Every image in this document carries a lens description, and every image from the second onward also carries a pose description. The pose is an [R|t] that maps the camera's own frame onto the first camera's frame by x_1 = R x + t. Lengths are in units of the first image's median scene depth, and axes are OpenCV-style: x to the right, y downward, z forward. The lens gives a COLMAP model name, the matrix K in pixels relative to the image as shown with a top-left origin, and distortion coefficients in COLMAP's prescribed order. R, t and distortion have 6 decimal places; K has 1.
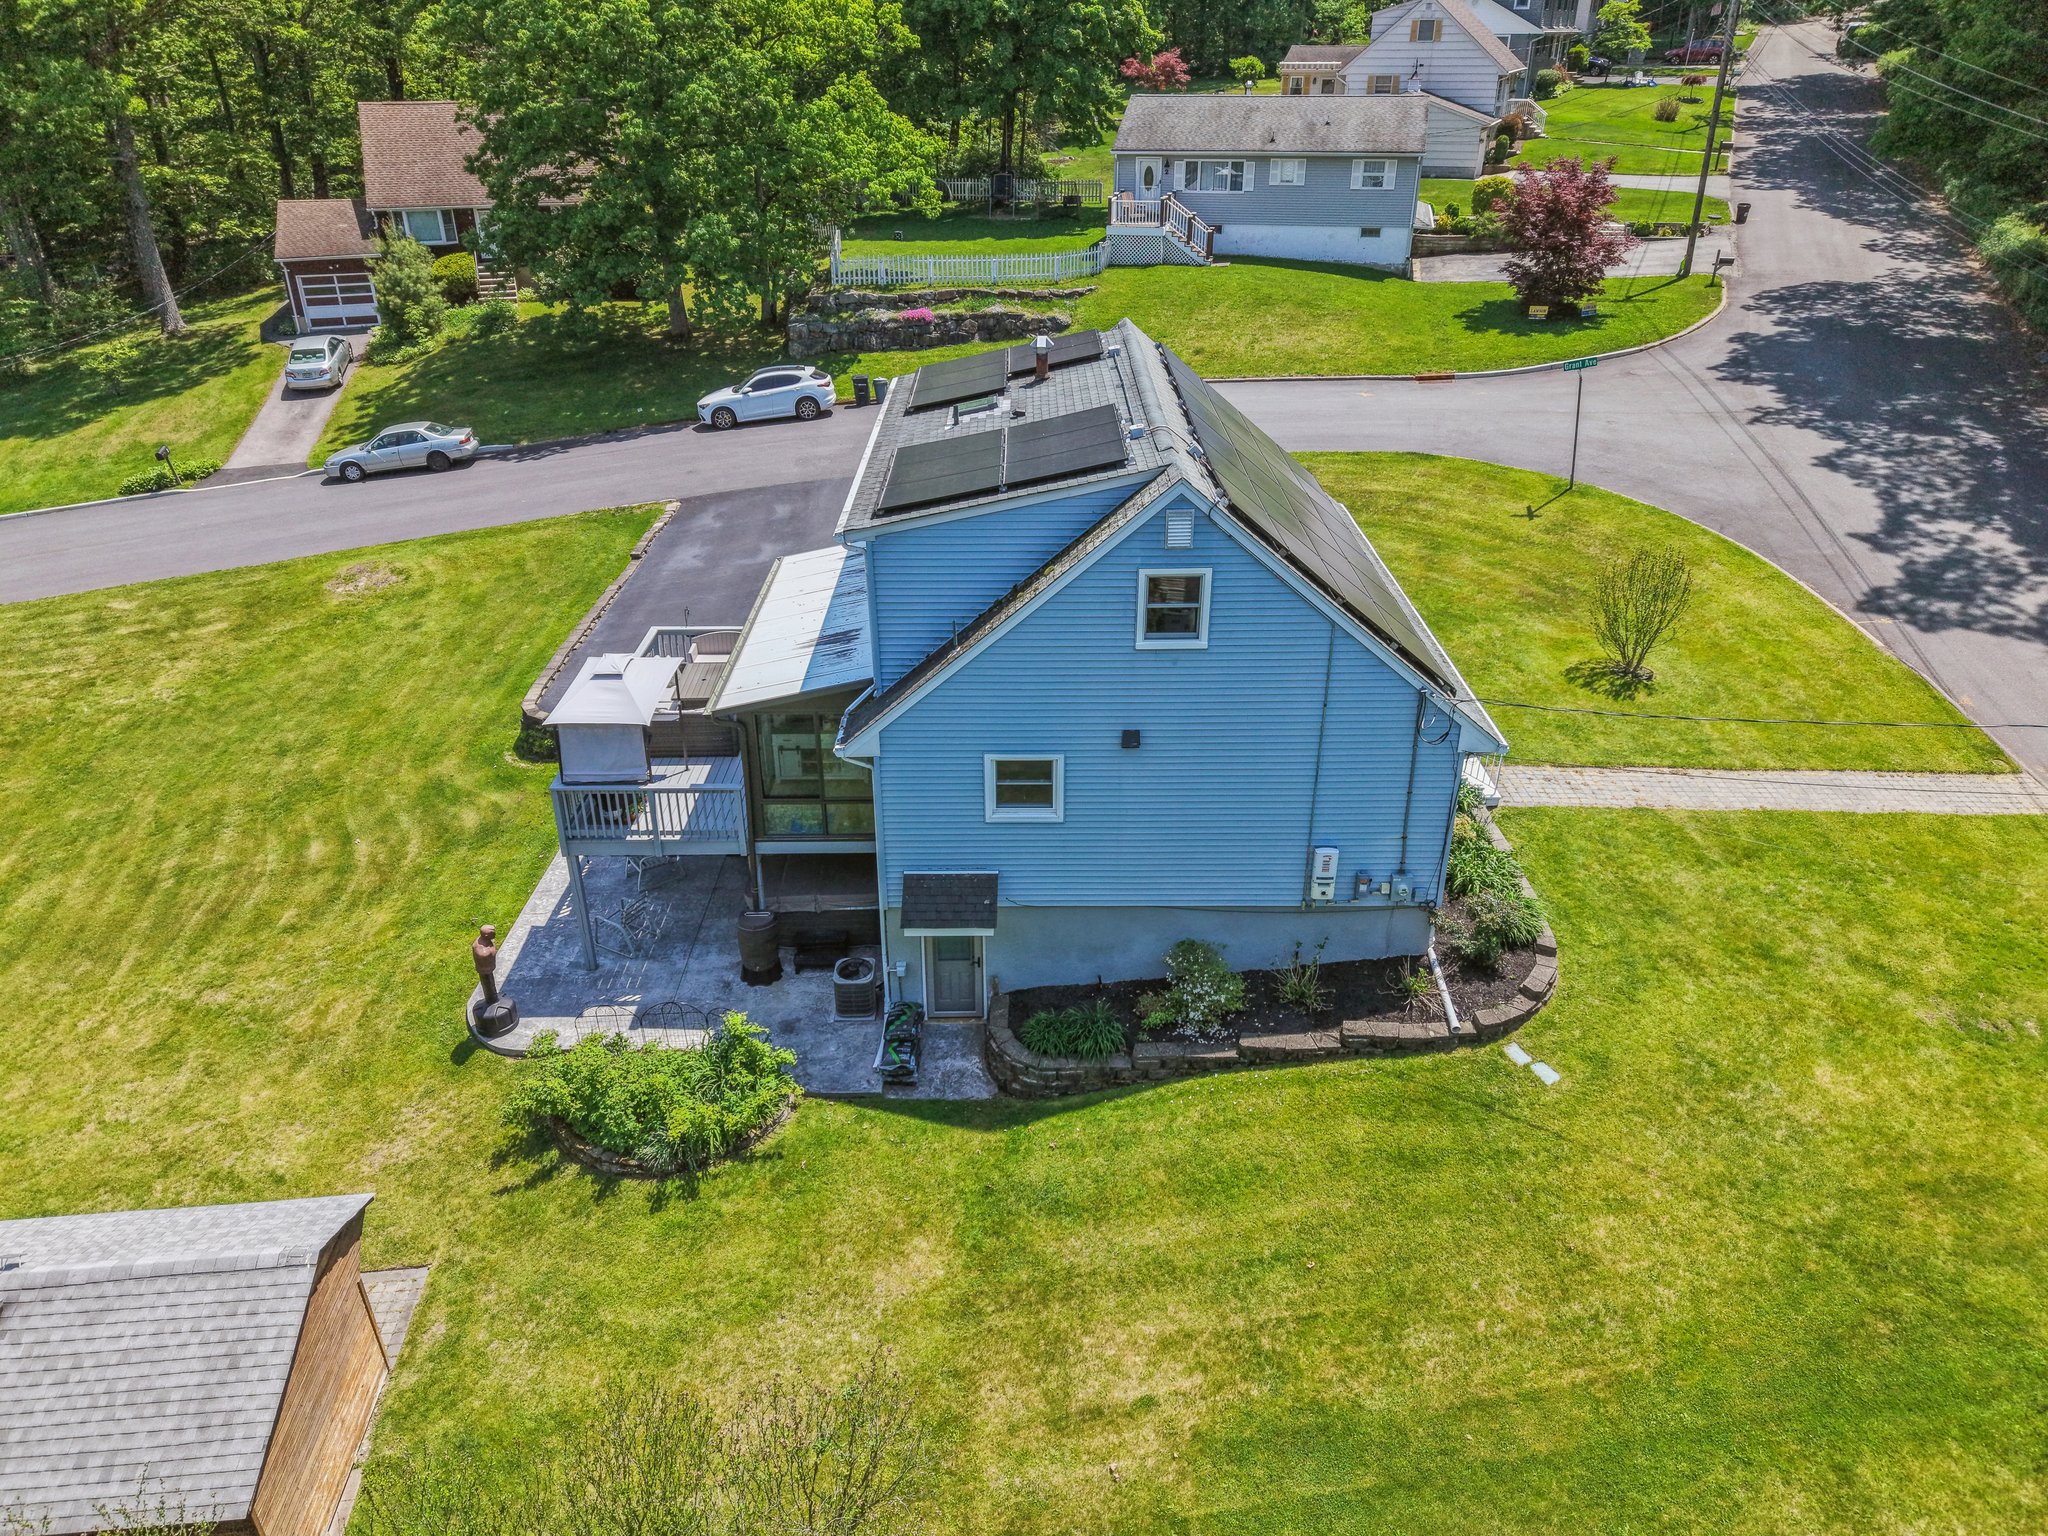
lens RADIAL K [[1358.1, 0, 1031.2], [0, 1358.1, 777.3], [0, 0, 1]] dist [0.008476, -0.001380]
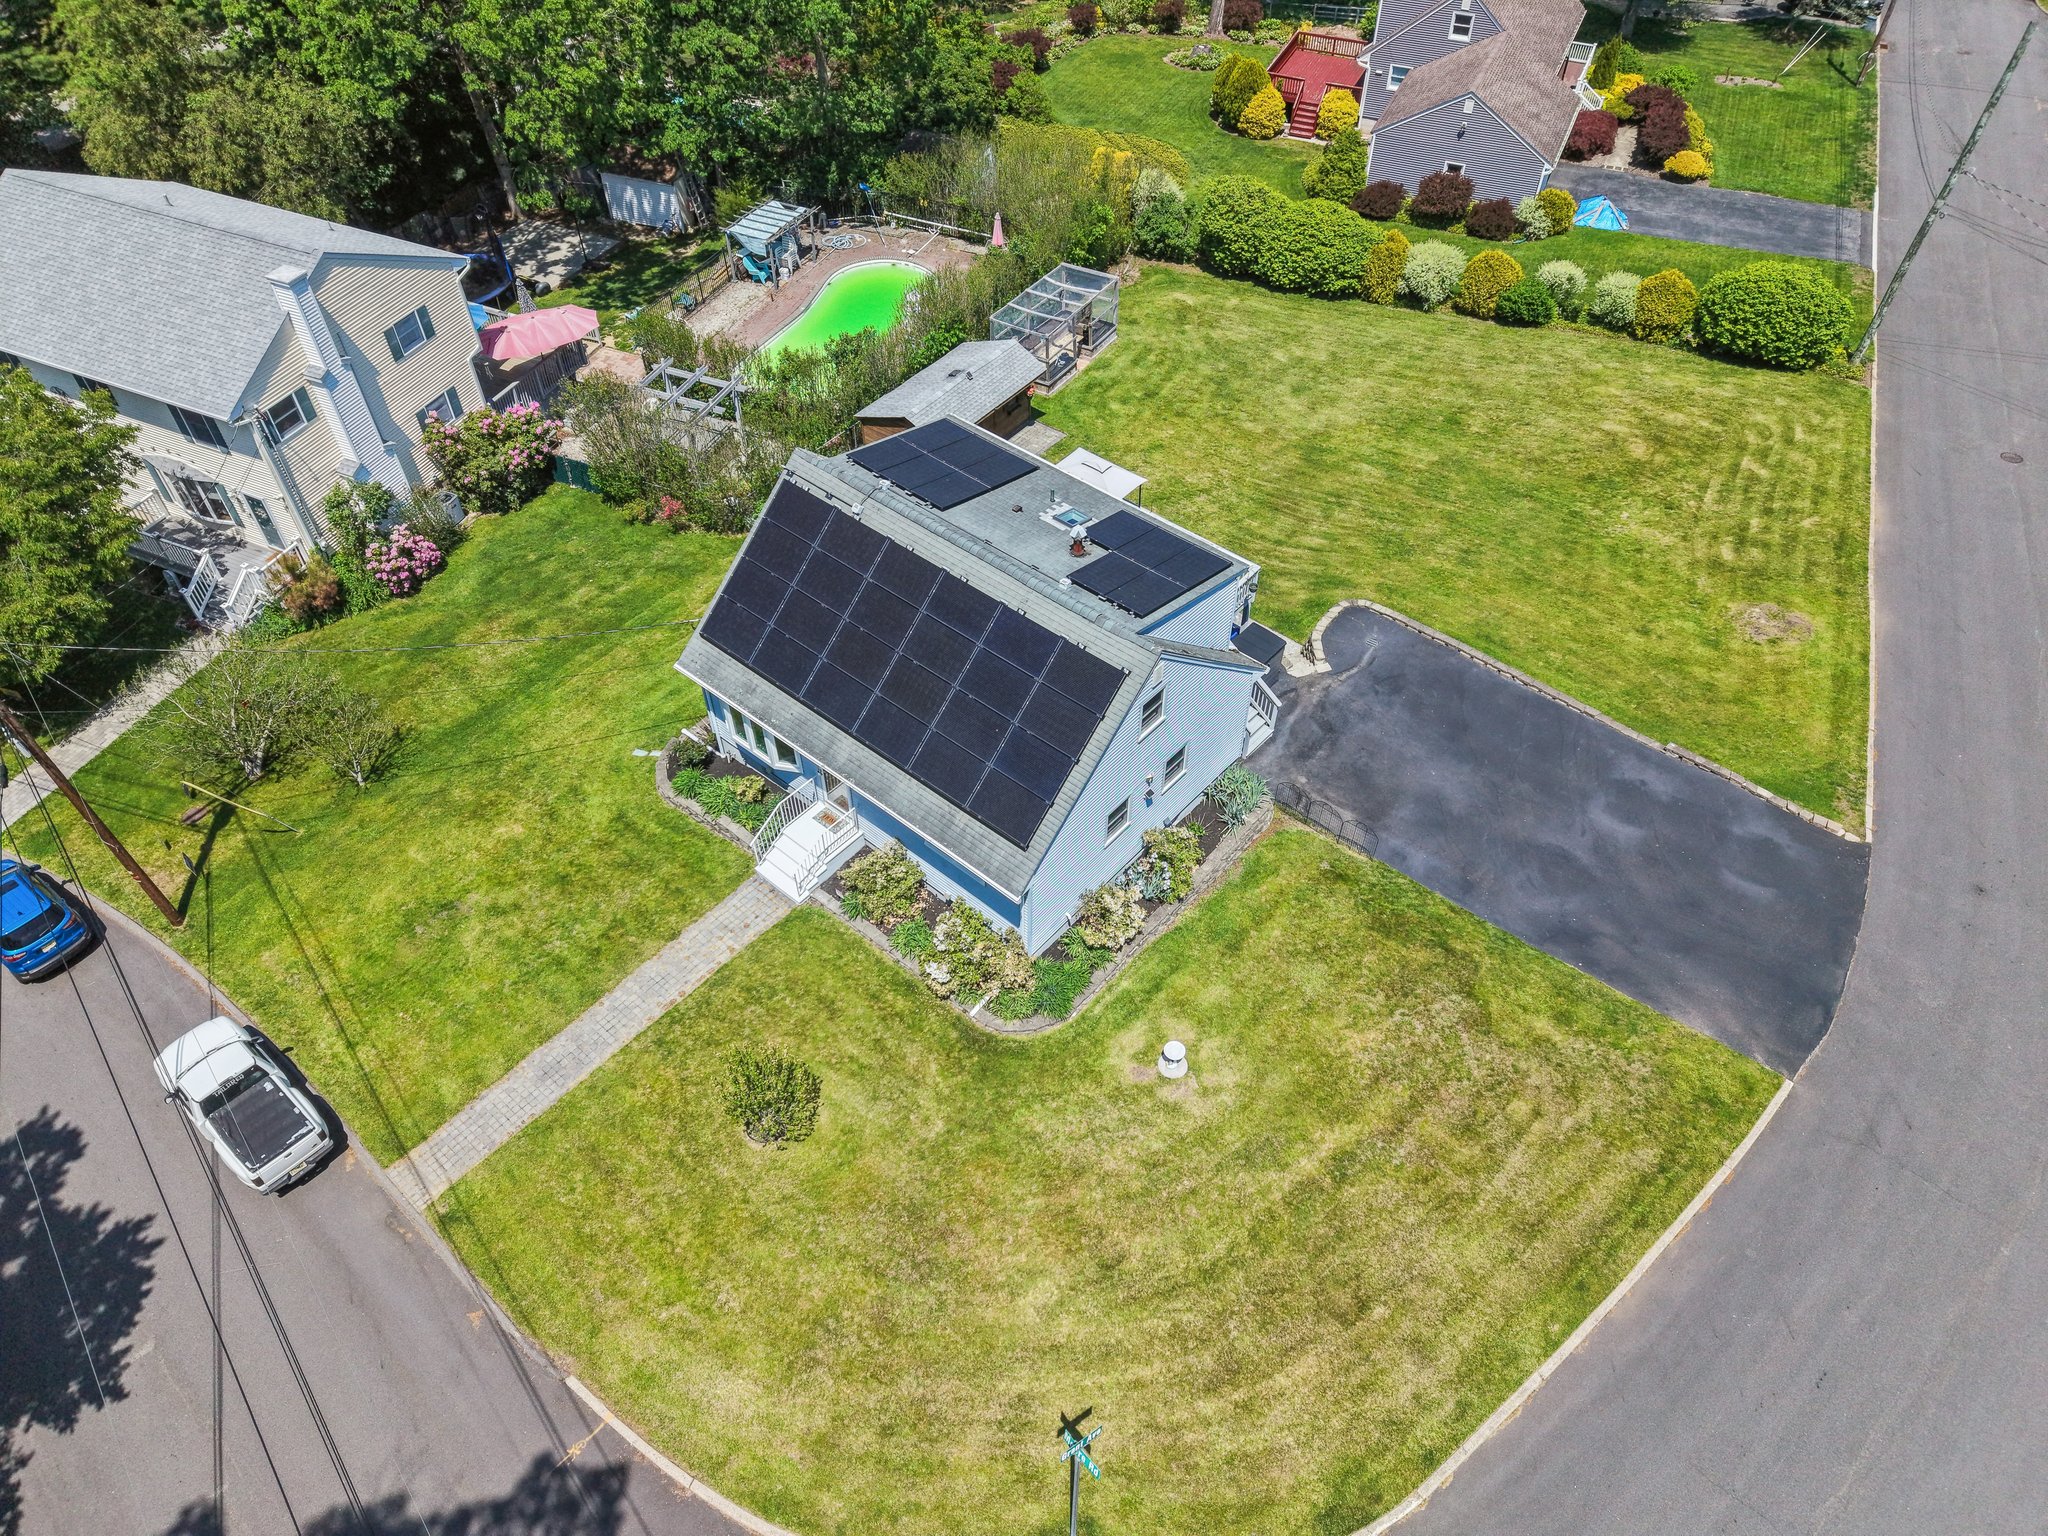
lens RADIAL K [[1366.0, 0, 1039.2], [0, 1366.0, 754.9], [0, 0, 1]] dist [0.012502, -0.001964]
pose [[-0.649525, 0.560571, -0.513690, 0.531984], [-0.363452, 0.364515, 0.857340, -0.871964], [0.667848, 0.743565, -0.033021, 0.761134]]
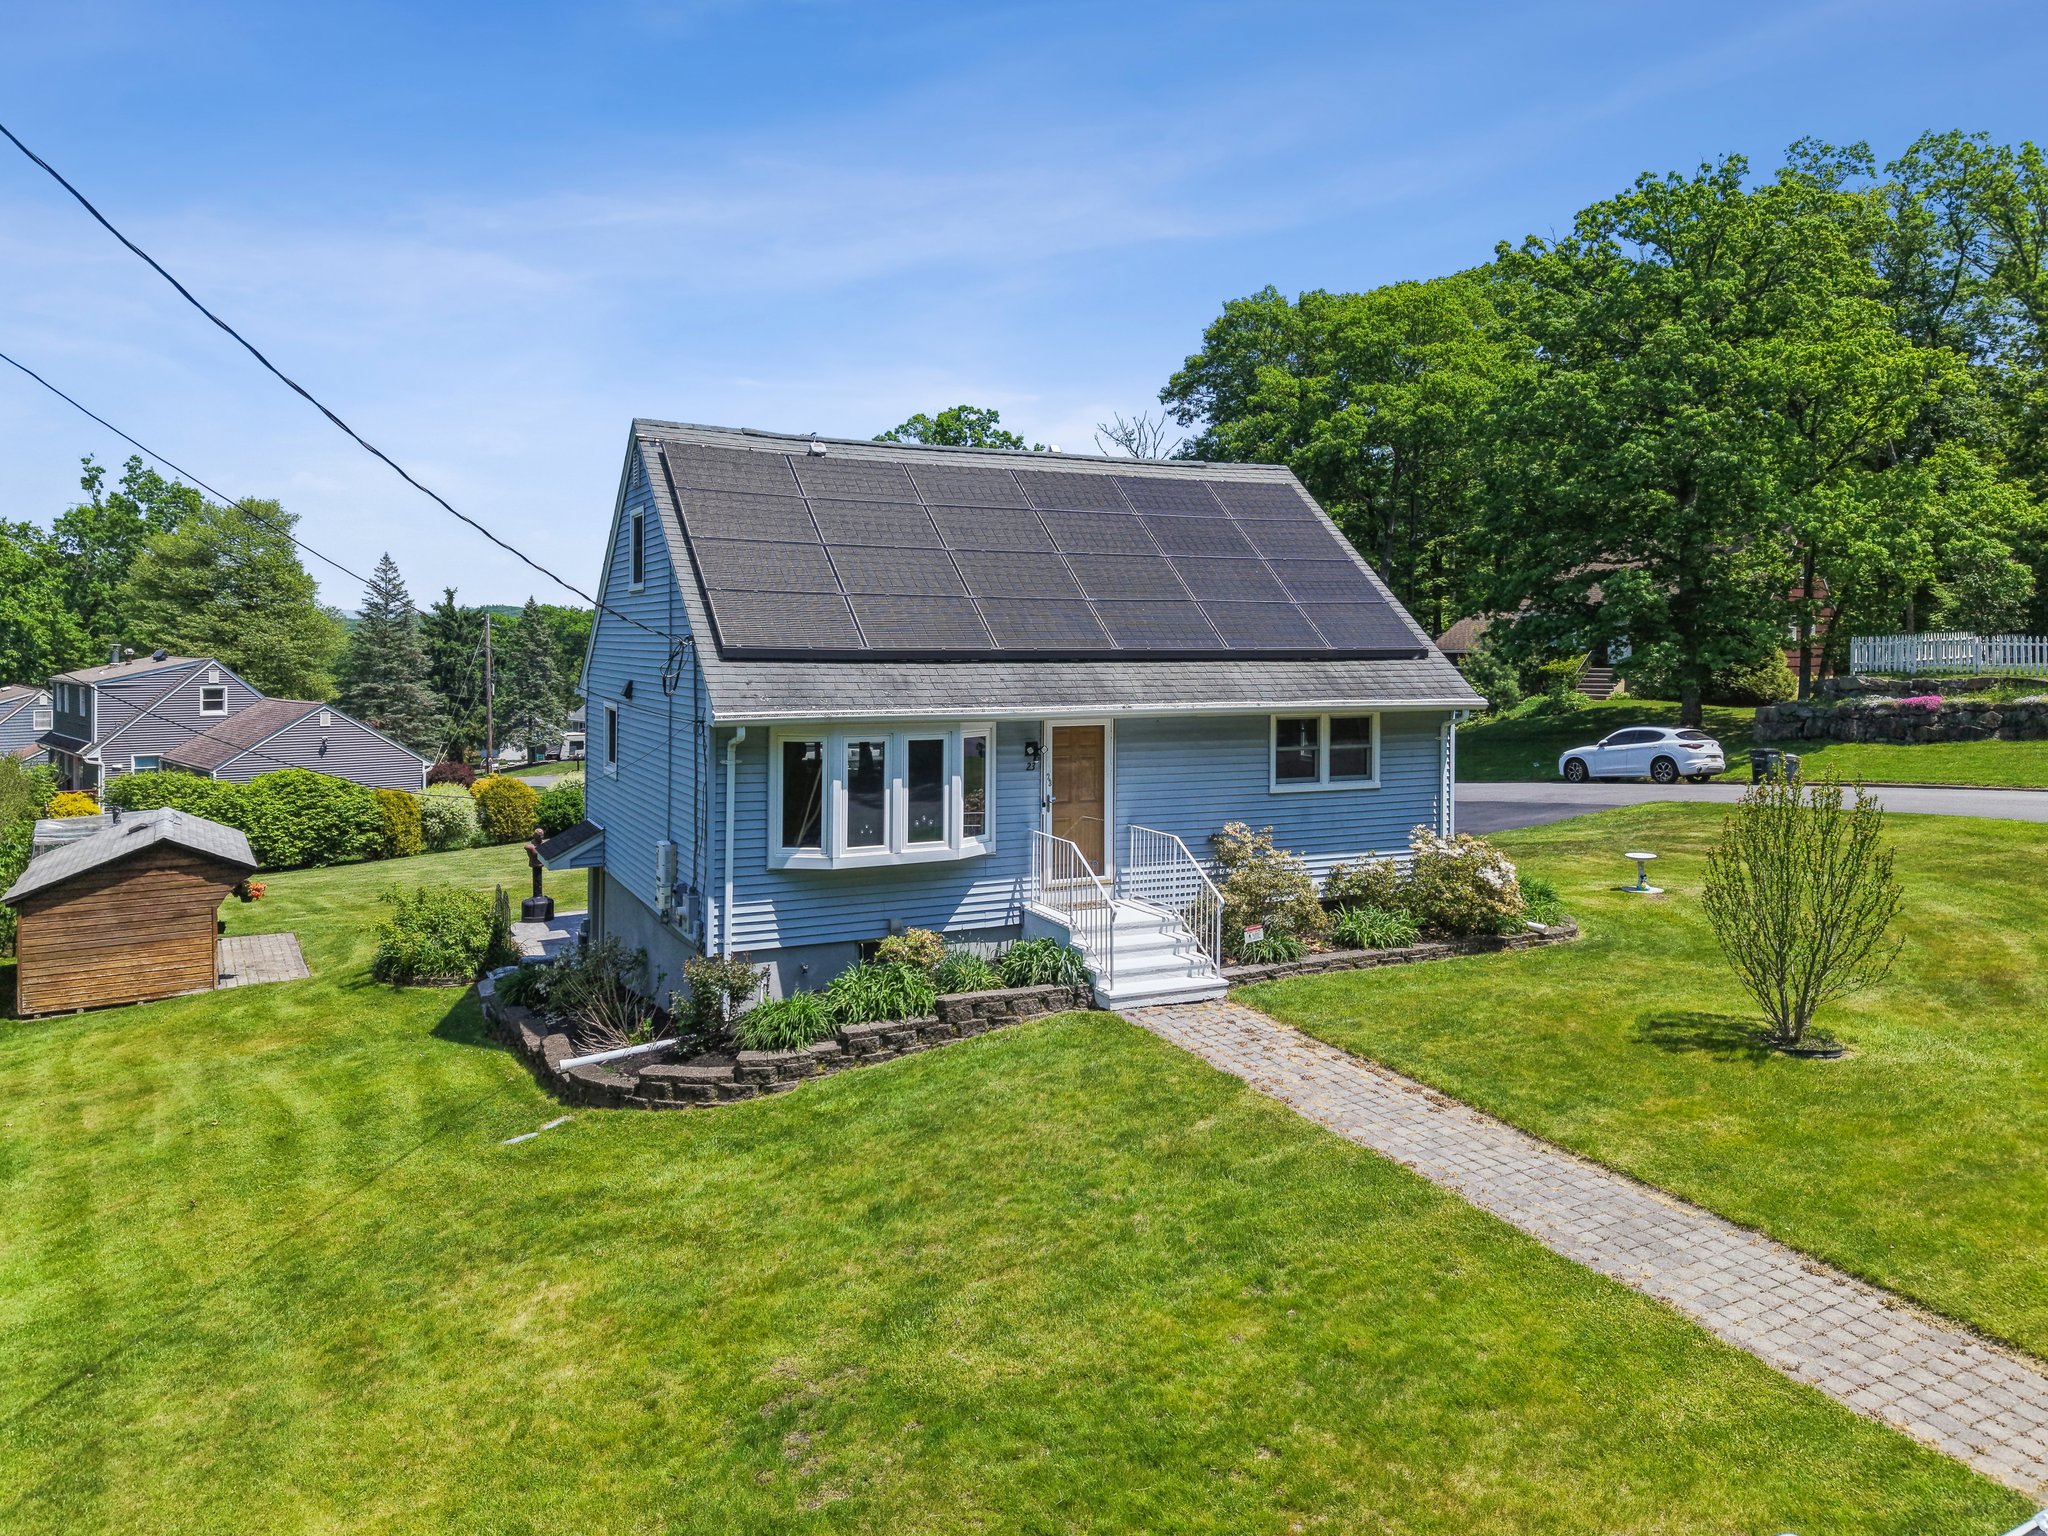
lens RADIAL K [[1421.3, 0, 1013.3], [0, 1421.3, 646.4], [0, 0, 1]] dist [0.011235, -0.001828]
pose [[0.431654, 0.010338, -0.901980, 0.605345], [-0.437881, 0.876617, -0.199506, 0.015875], [0.788628, 0.481078, 0.382922, 0.419262]]
